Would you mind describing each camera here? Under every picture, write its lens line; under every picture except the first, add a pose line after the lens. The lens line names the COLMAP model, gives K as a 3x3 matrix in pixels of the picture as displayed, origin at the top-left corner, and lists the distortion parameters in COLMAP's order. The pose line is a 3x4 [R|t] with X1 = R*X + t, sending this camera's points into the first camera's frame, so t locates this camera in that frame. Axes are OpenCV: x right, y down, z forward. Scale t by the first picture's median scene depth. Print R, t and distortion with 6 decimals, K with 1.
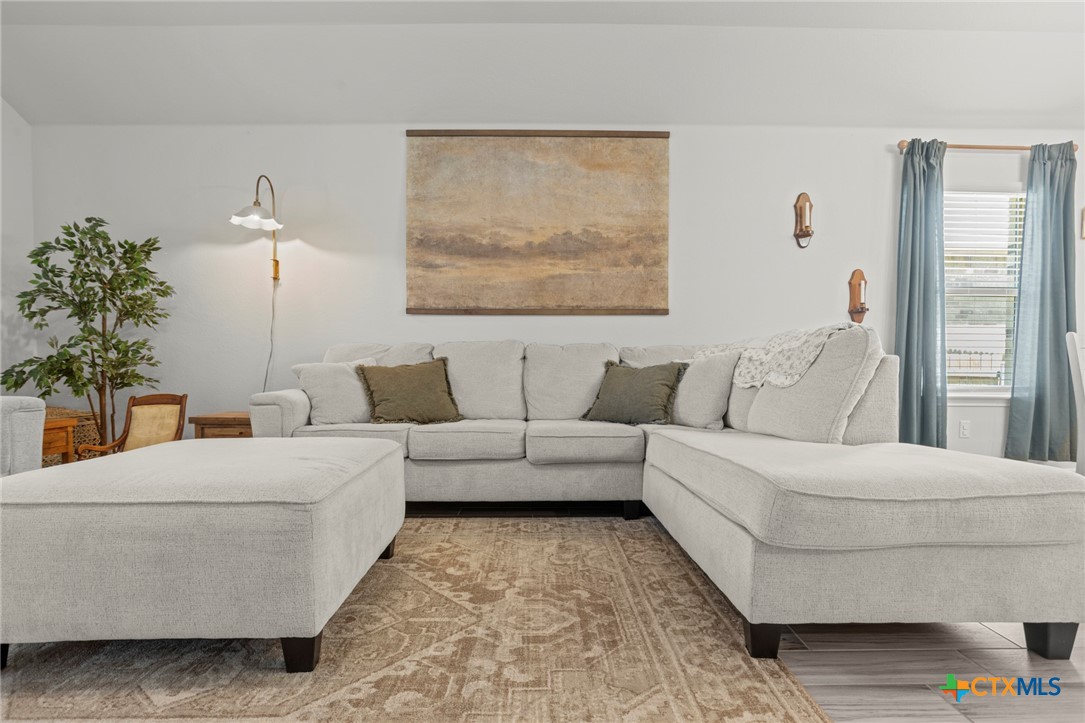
lens RADIAL K [[532.2, 0, 539.9], [0, 532.2, 385.2], [0, 0, 1]] dist [-0.045253, 0.022020]
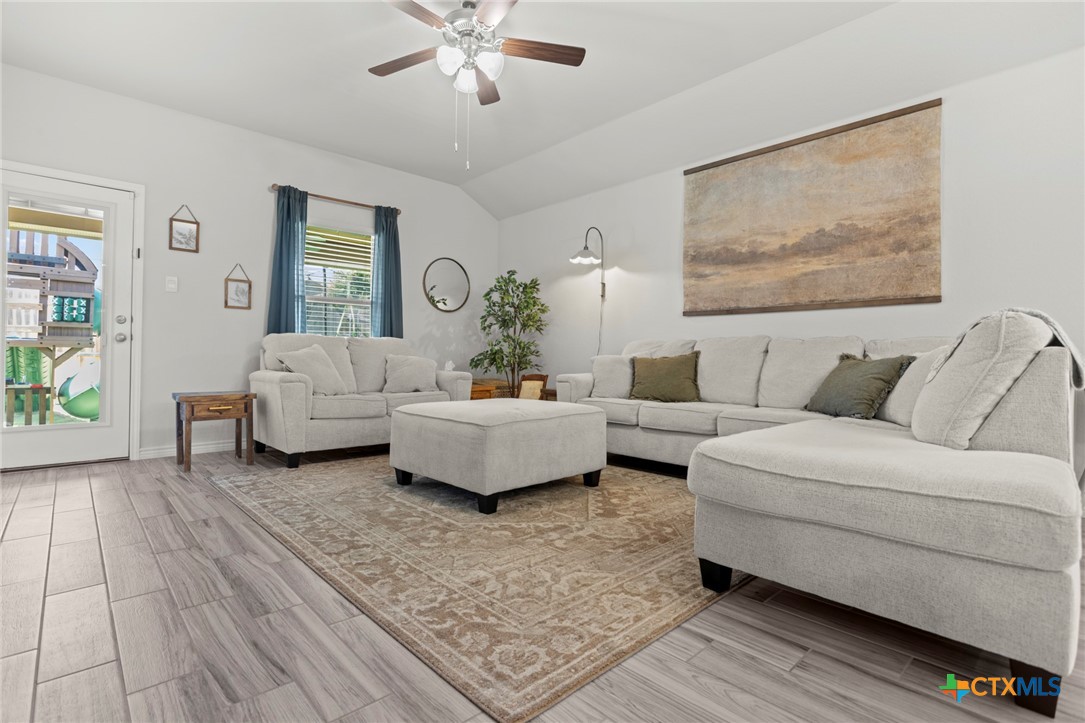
lens RADIAL K [[519.2, 0, 543.5], [0, 519.2, 356.7], [0, 0, 1]] dist [-0.042275, 0.021590]
pose [[0.675073, 0.005081, -0.737733, 0.427420], [-0.034491, 0.999100, -0.024681, 0.002269], [0.736944, 0.042107, 0.674641, -0.061433]]
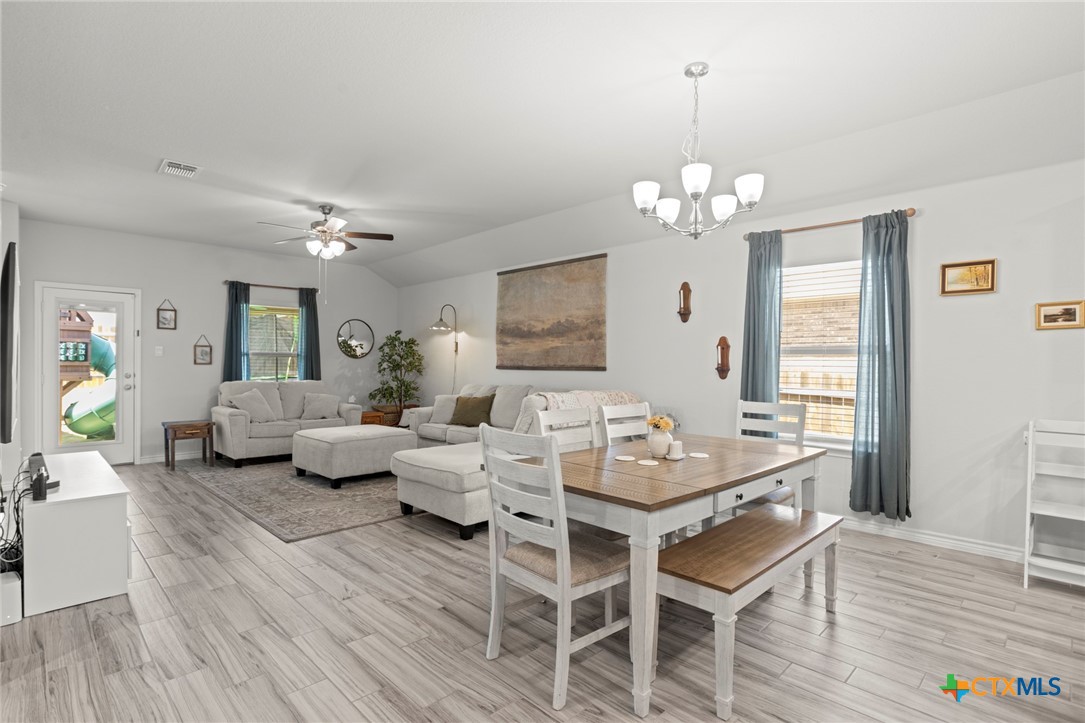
lens RADIAL K [[531.8, 0, 541.6], [0, 531.8, 373.8], [0, 0, 1]] dist [-0.050098, 0.024407]
pose [[0.696415, 0.016230, -0.717456, 1.235407], [-0.030648, 0.999505, -0.007139, -0.108101], [0.716985, 0.026960, 0.696567, -0.215195]]
